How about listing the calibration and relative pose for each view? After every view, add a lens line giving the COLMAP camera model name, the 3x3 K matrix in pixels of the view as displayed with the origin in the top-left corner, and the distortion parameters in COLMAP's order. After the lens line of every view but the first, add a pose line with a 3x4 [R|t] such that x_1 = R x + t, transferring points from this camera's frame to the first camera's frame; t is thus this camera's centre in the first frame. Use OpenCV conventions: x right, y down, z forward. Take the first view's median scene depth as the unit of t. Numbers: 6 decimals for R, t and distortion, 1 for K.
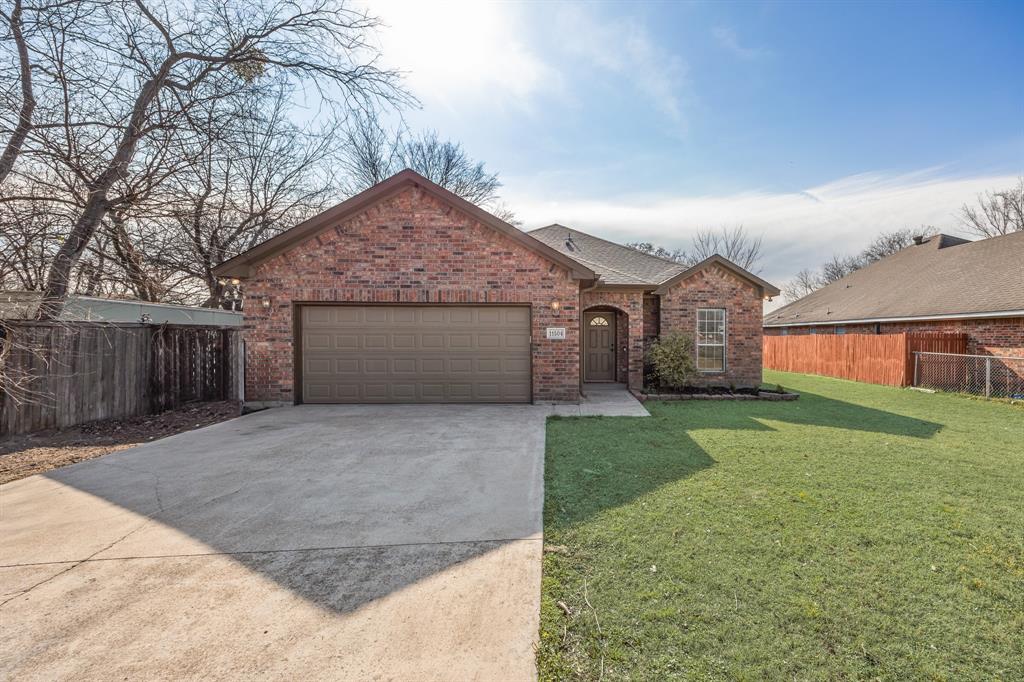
lens RADIAL K [[394.7, 0, 517.9], [0, 394.7, 341.2], [0, 0, 1]] dist [0.000256, 0.000051]
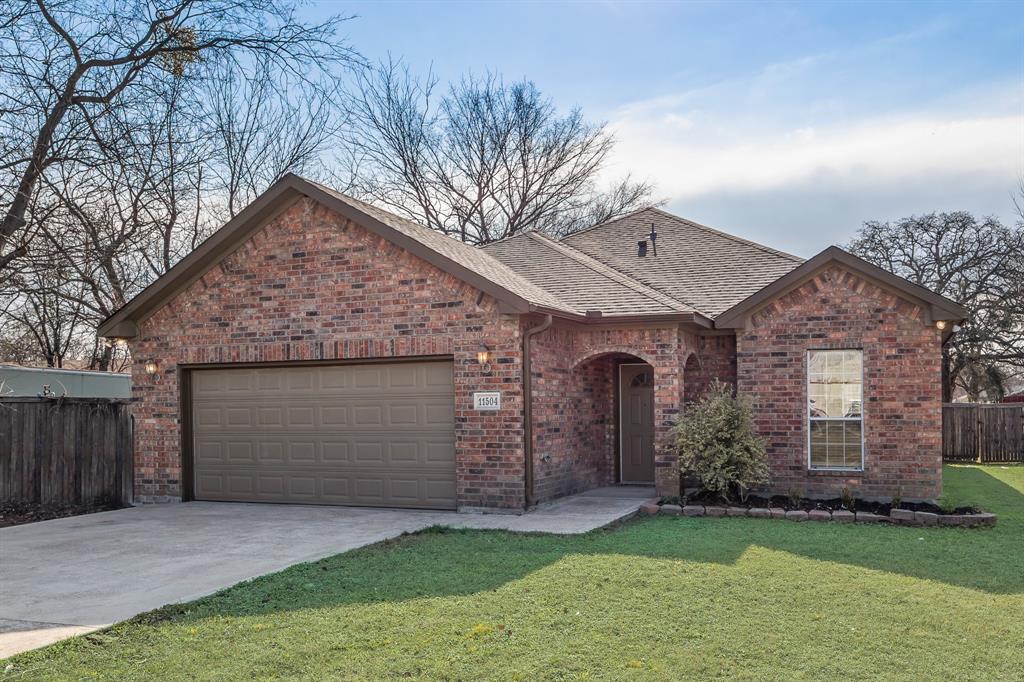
lens RADIAL K [[726.4, 0, 512.0], [0, 726.4, 420.6], [0, 0, 1]] dist [-0.011108, 0.000254]
pose [[0.932376, -0.006216, -0.361436, 0.541417], [0.006581, 0.999978, -0.000223, 0.011215], [0.361430, -0.002171, 0.932397, -0.071272]]
